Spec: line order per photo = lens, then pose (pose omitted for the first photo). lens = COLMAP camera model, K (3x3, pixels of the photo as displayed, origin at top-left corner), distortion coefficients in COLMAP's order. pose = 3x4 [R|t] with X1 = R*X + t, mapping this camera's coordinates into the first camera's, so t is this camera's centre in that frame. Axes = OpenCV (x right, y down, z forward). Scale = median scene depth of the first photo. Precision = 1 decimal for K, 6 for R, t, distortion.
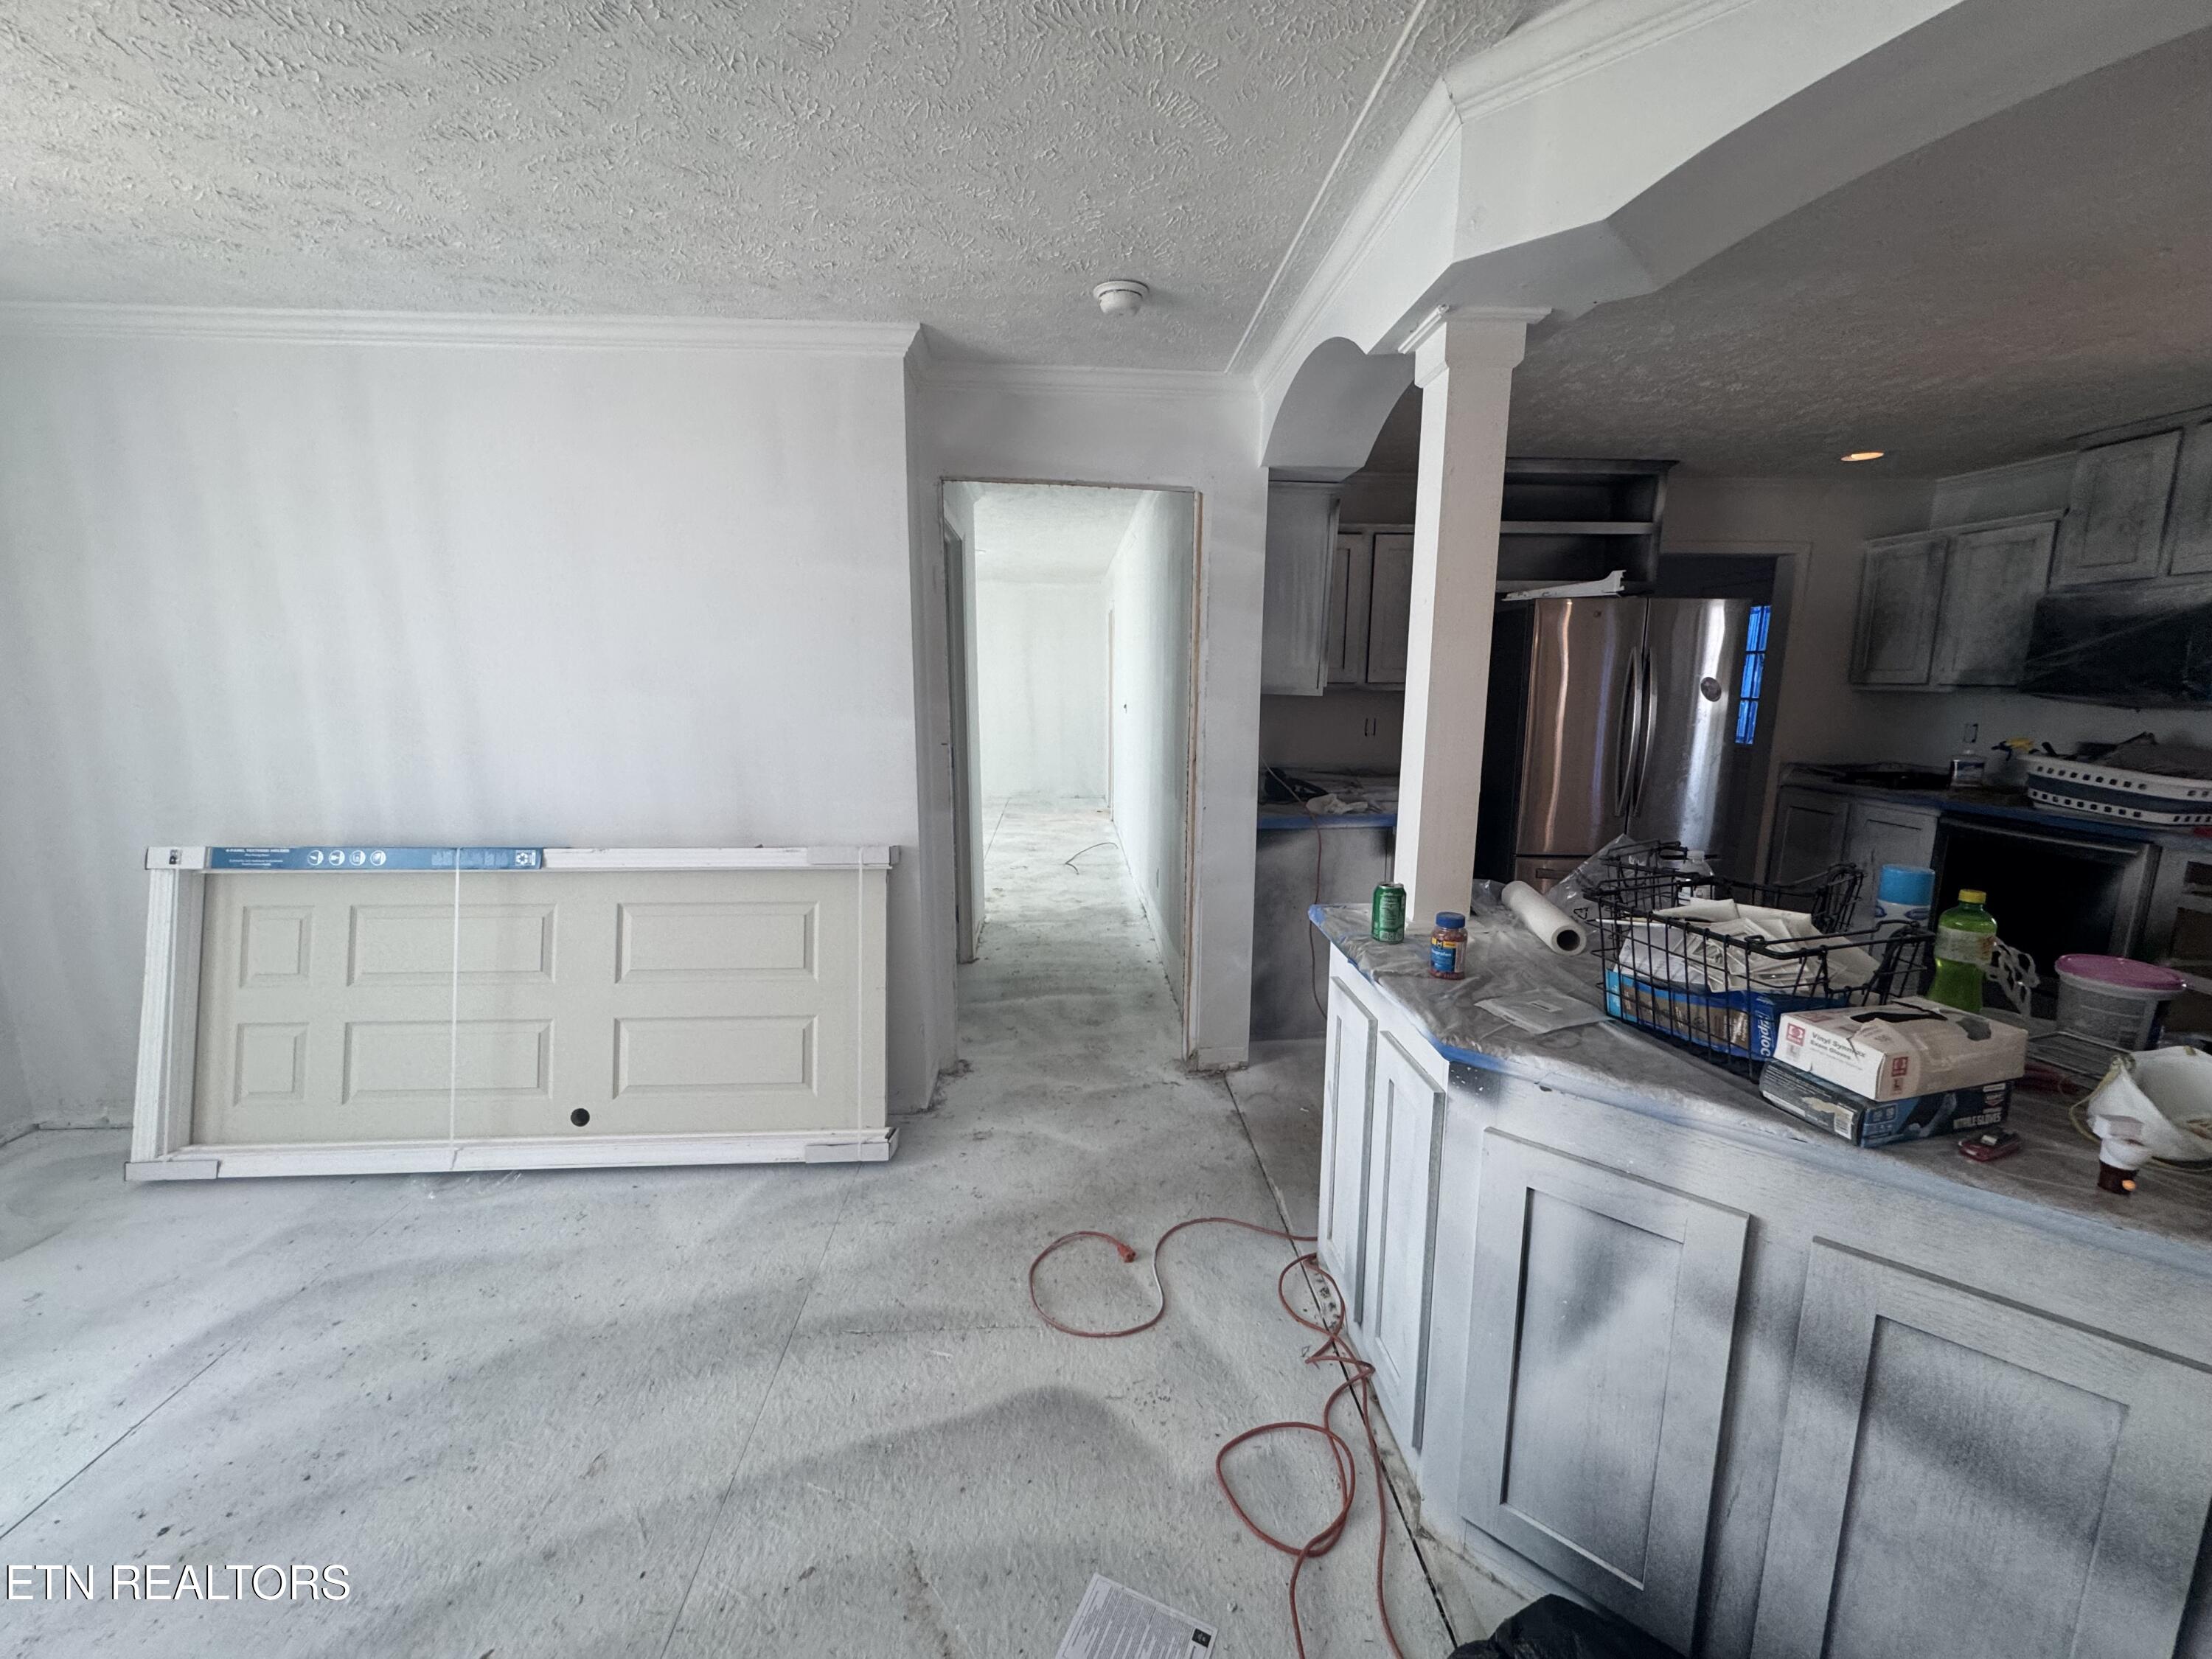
lens RADIAL K [[878.6, 0, 1098.1], [0, 878.6, 821.2], [0, 0, 1]] dist [-0.002138, -0.000304]
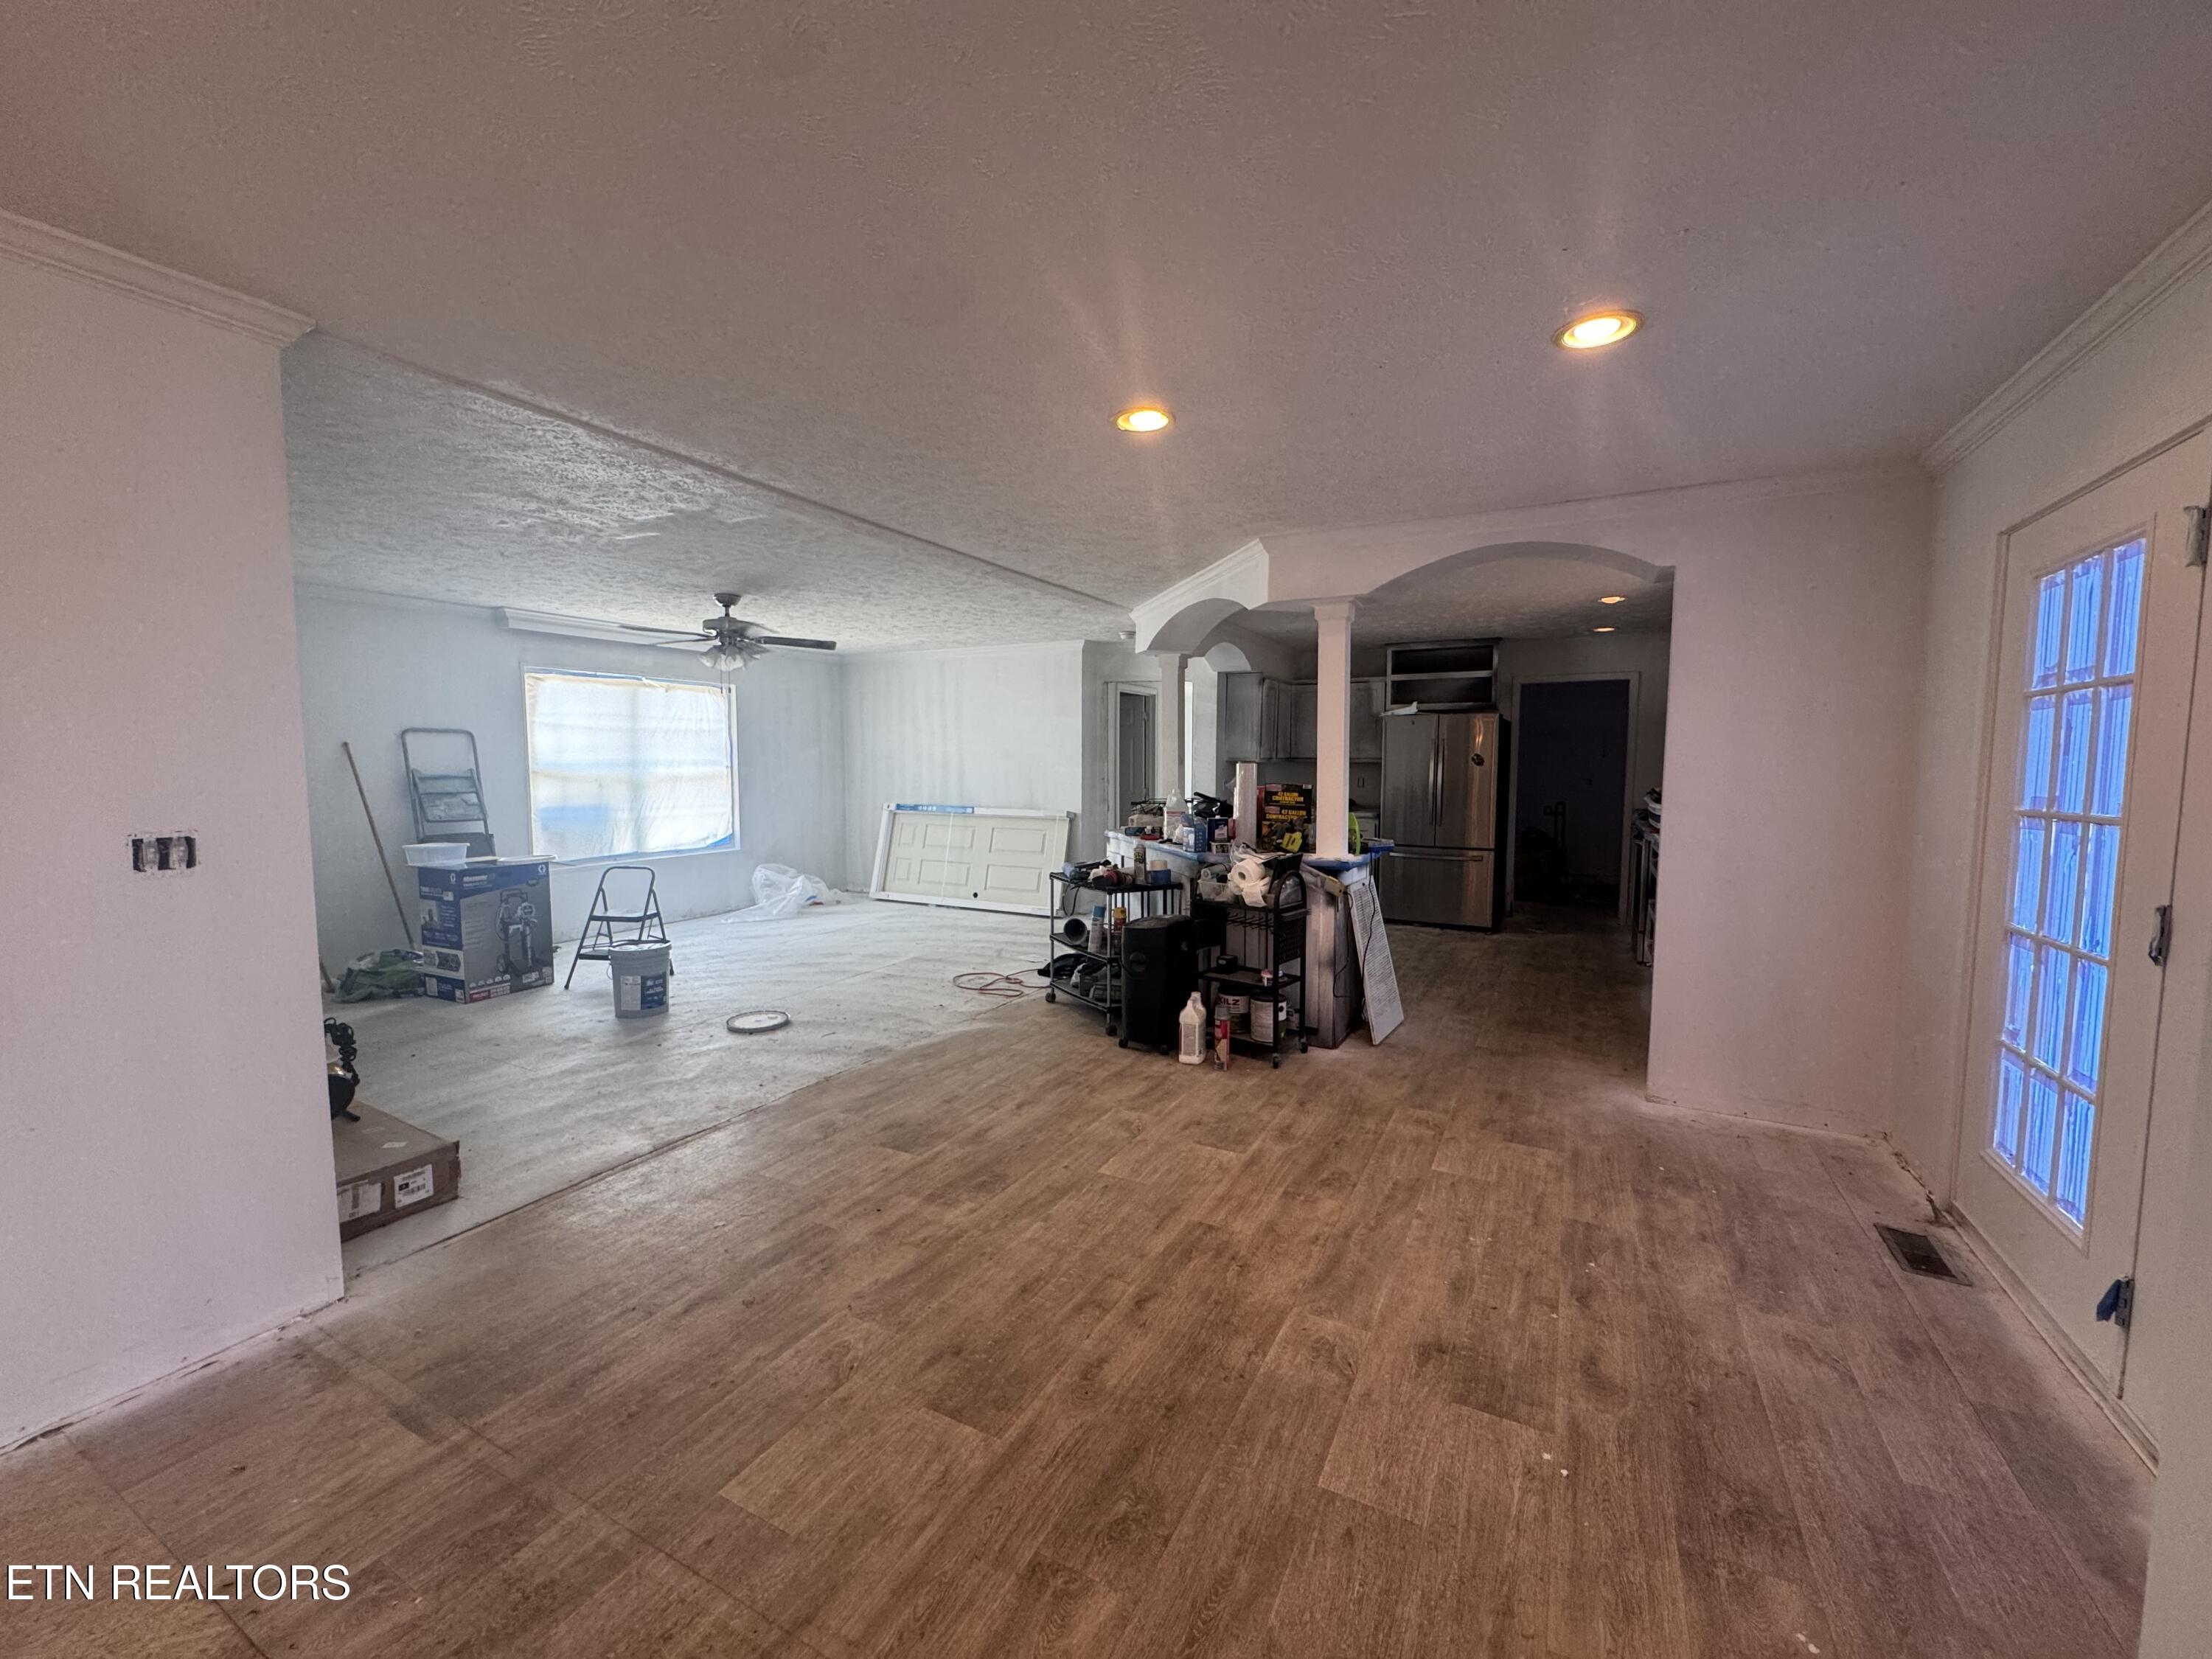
lens RADIAL K [[878.6, 0, 1103.4], [0, 878.6, 826.0], [0, 0, 1]] dist [-0.002138, -0.000304]
pose [[0.858590, 0.037616, -0.511281, 1.316928], [-0.084878, 0.993971, -0.069407, 0.261753], [0.505587, 0.102989, 0.856607, -1.393072]]
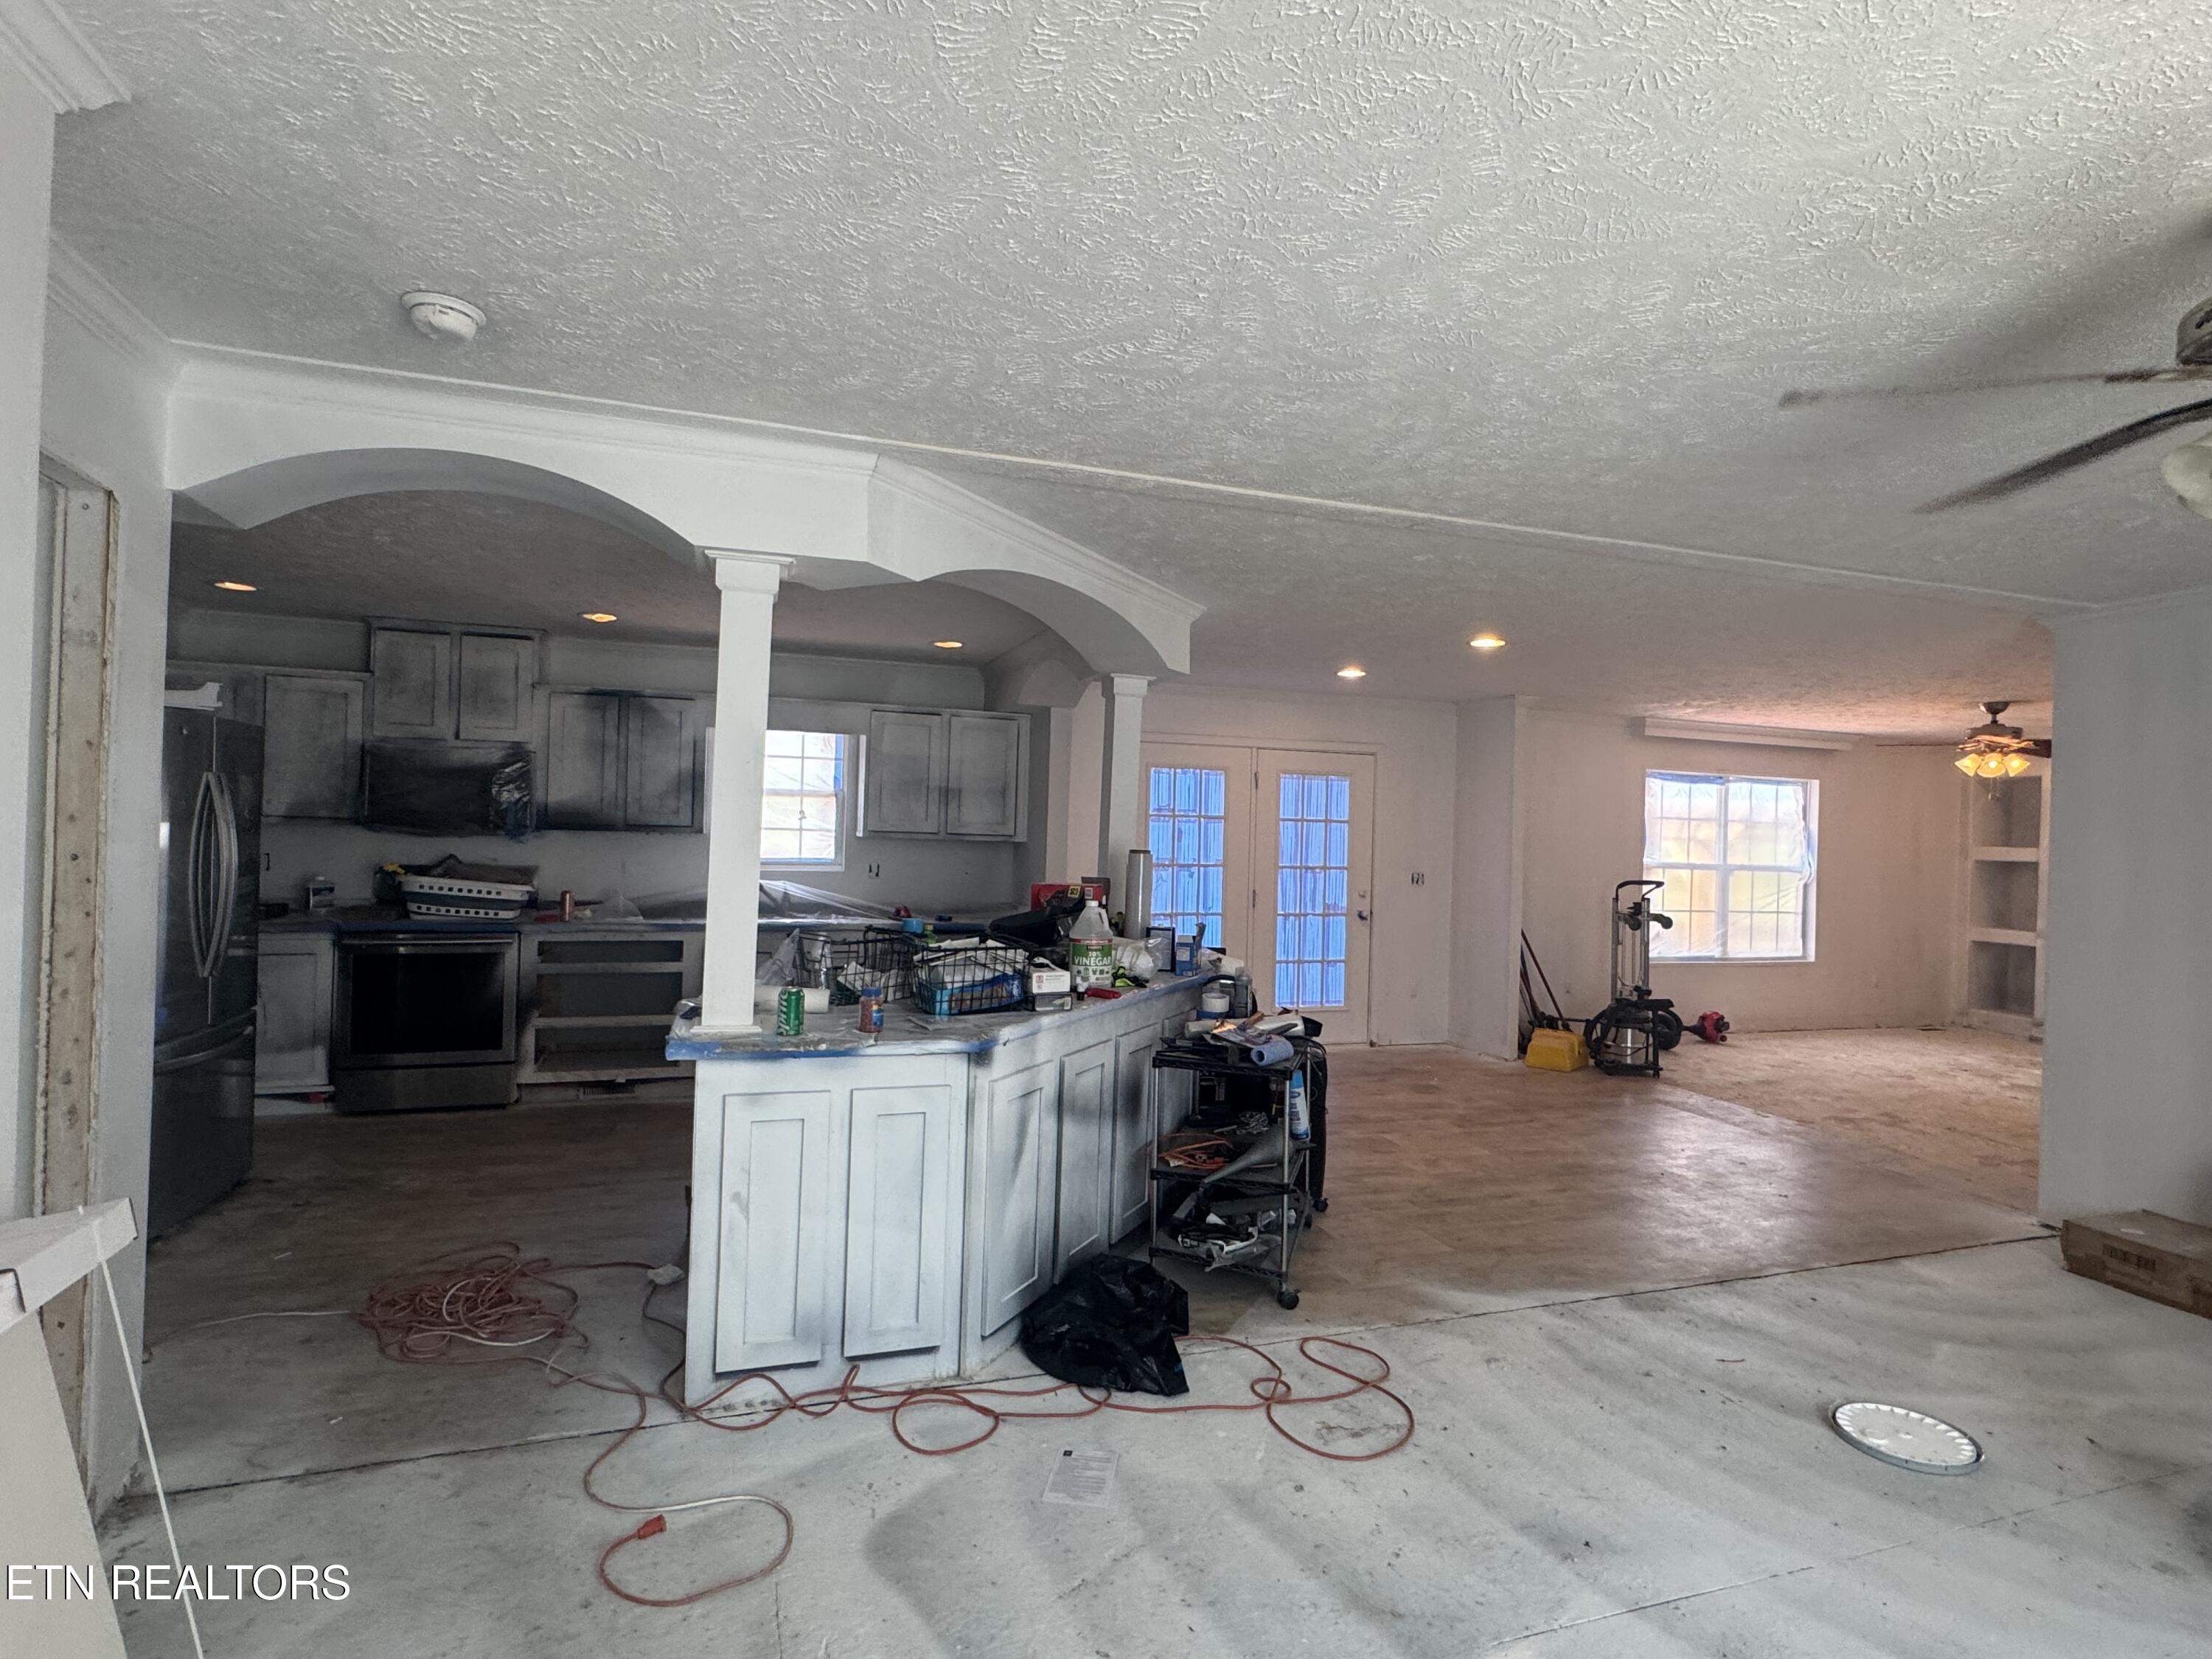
lens RADIAL K [[1112.7, 0, 1105.1], [0, 1112.7, 828.9], [0, 0, 1]] dist [-0.007873, -0.001103]
pose [[-0.274871, -0.006932, 0.961456, -0.900804], [0.130599, 0.990437, 0.044478, -0.113172], [-0.952570, 0.137791, -0.271337, 0.677255]]
